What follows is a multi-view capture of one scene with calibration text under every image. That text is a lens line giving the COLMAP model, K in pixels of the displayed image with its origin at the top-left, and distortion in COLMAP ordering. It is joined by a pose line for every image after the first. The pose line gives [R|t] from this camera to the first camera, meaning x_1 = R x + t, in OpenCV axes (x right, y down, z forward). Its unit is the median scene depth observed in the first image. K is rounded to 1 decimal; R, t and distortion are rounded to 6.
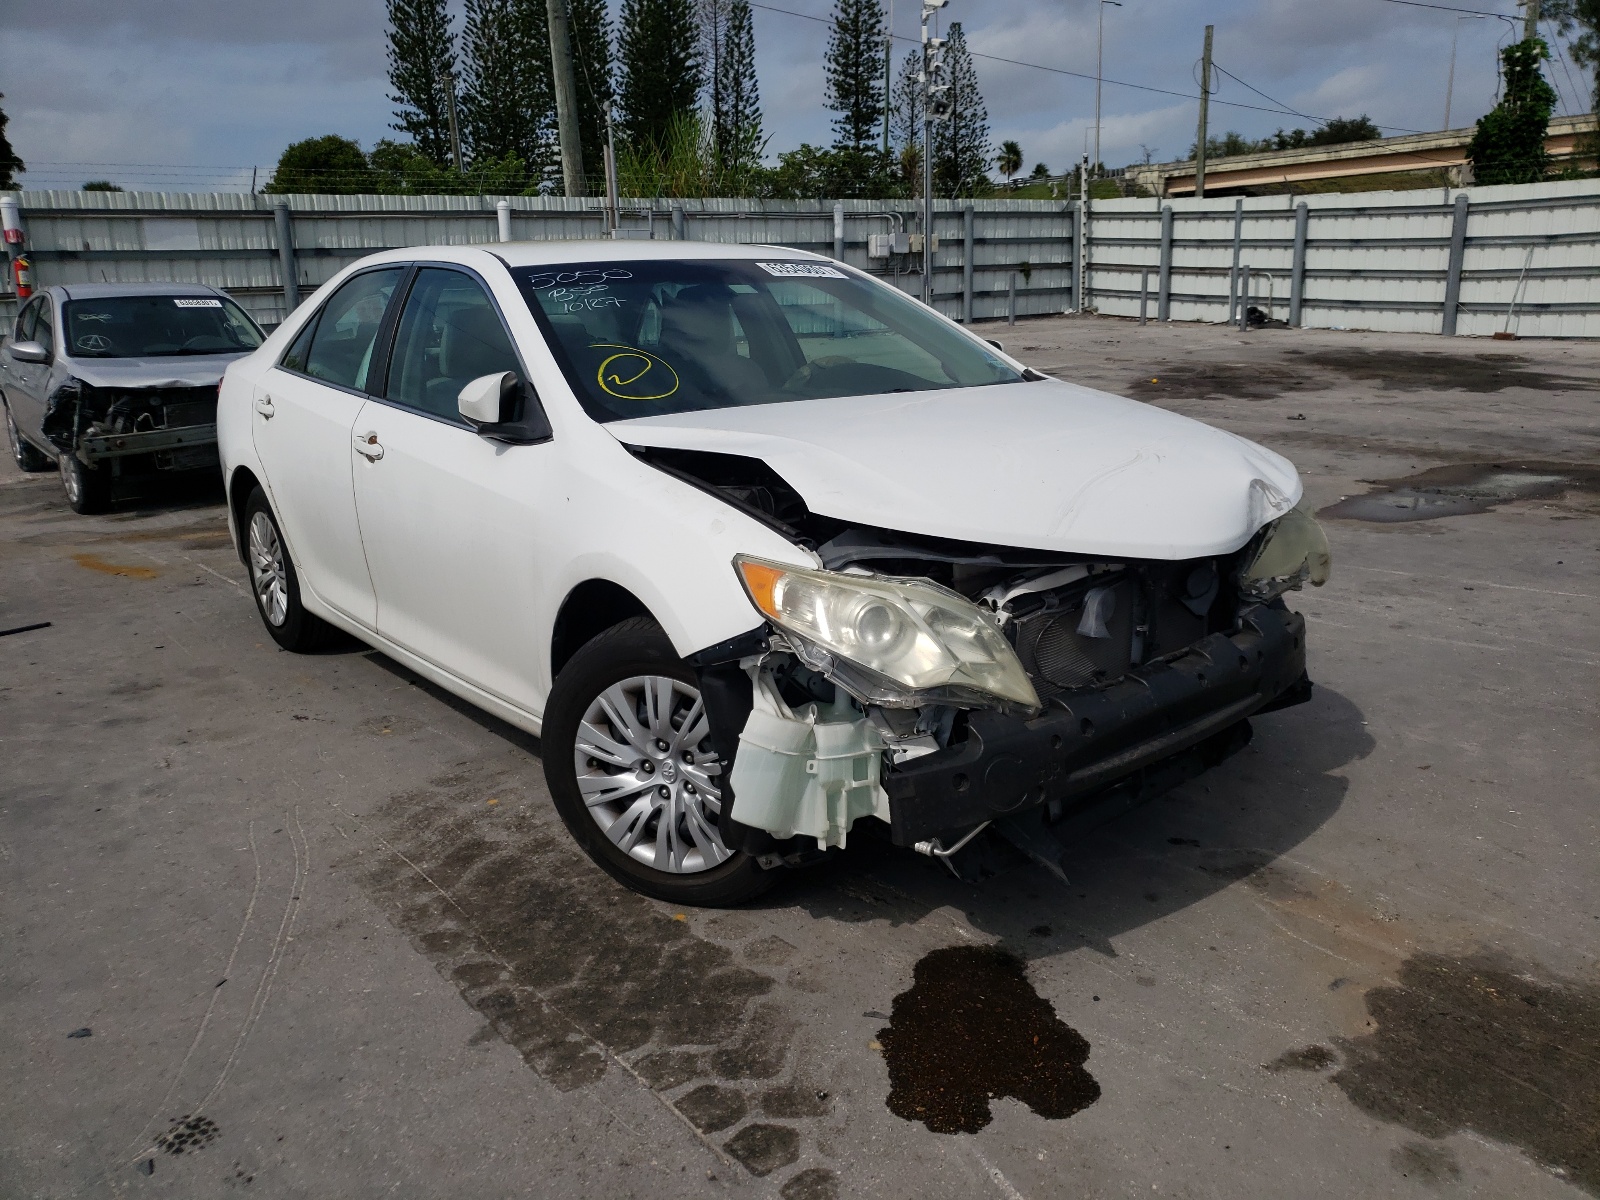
lens RADIAL K [[1247.3, 0, 797.6], [0, 1247.3, 602.1], [0, 0, 1]] dist [0.005706, 0.008709]
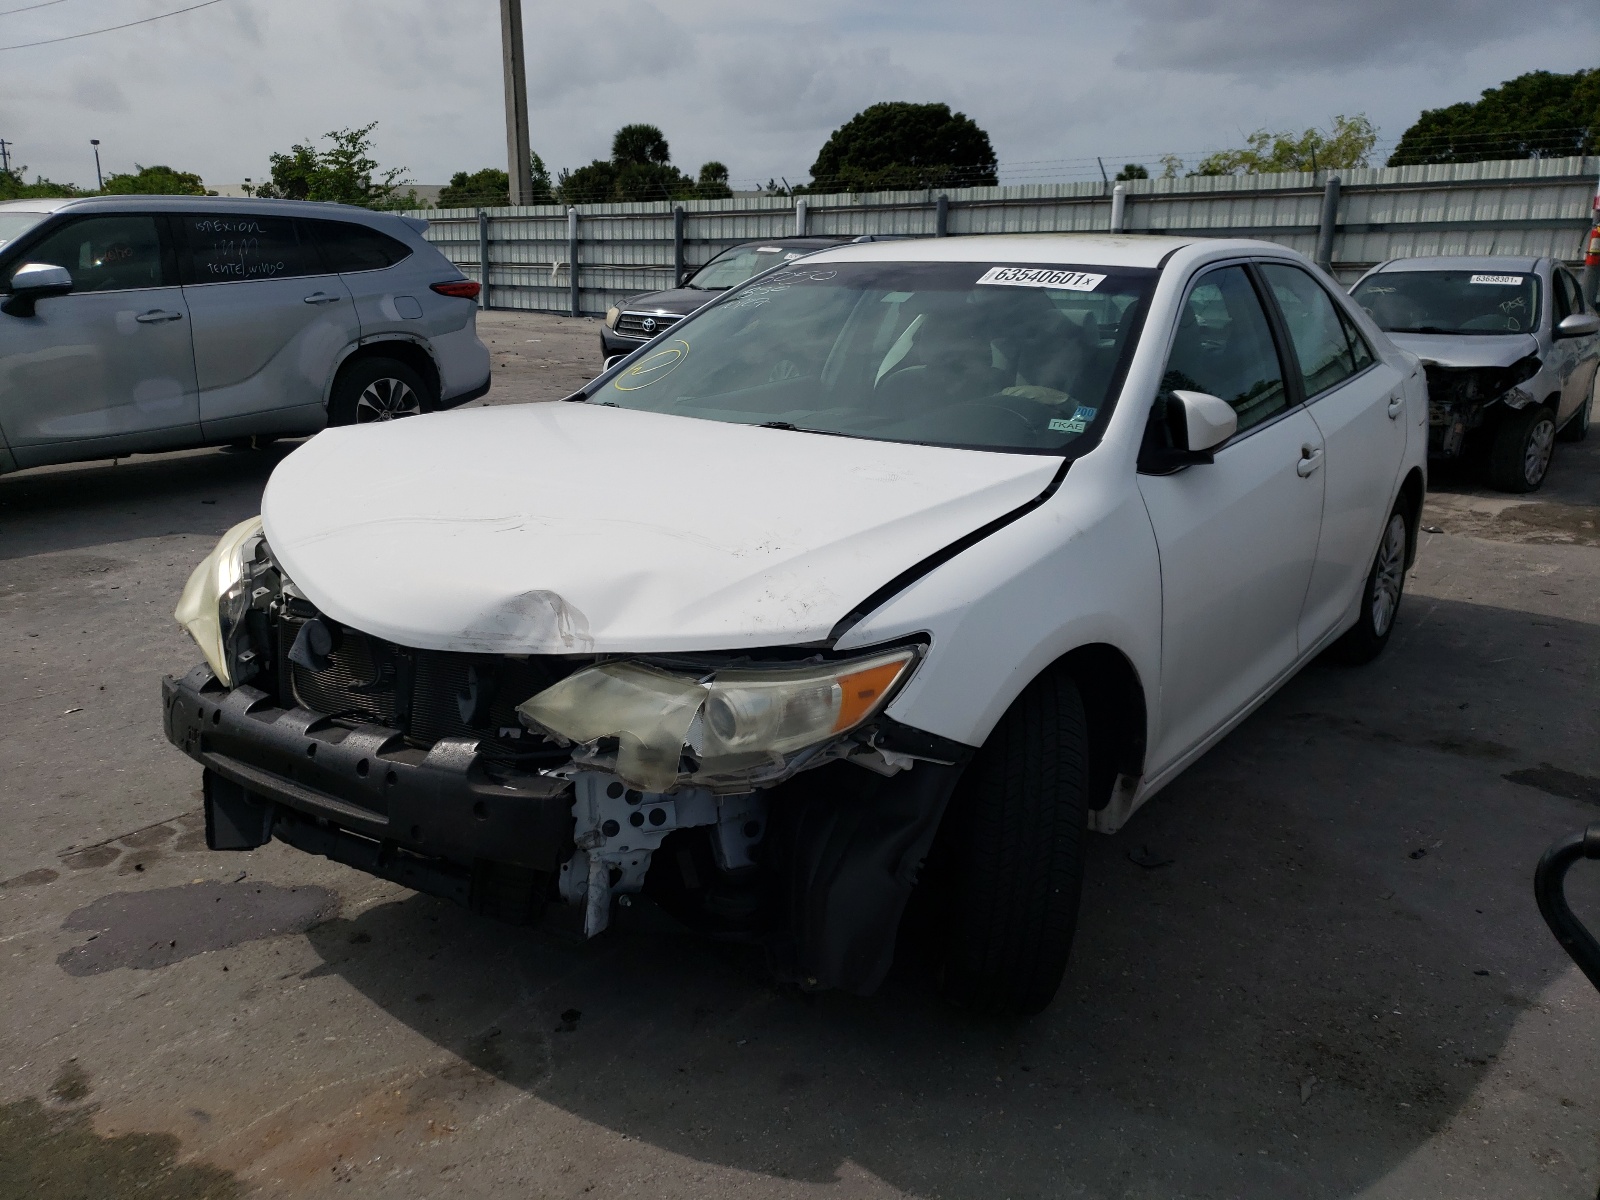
lens RADIAL K [[1247.3, 0, 800.5], [0, 1247.3, 599.8], [0, 0, 1]] dist [0.005706, 0.008709]
pose [[0.264505, 0.281900, -0.922263, 1.111966], [-0.254807, 0.942767, 0.215089, -0.293908], [0.930113, 0.178107, 0.321197, 0.930508]]
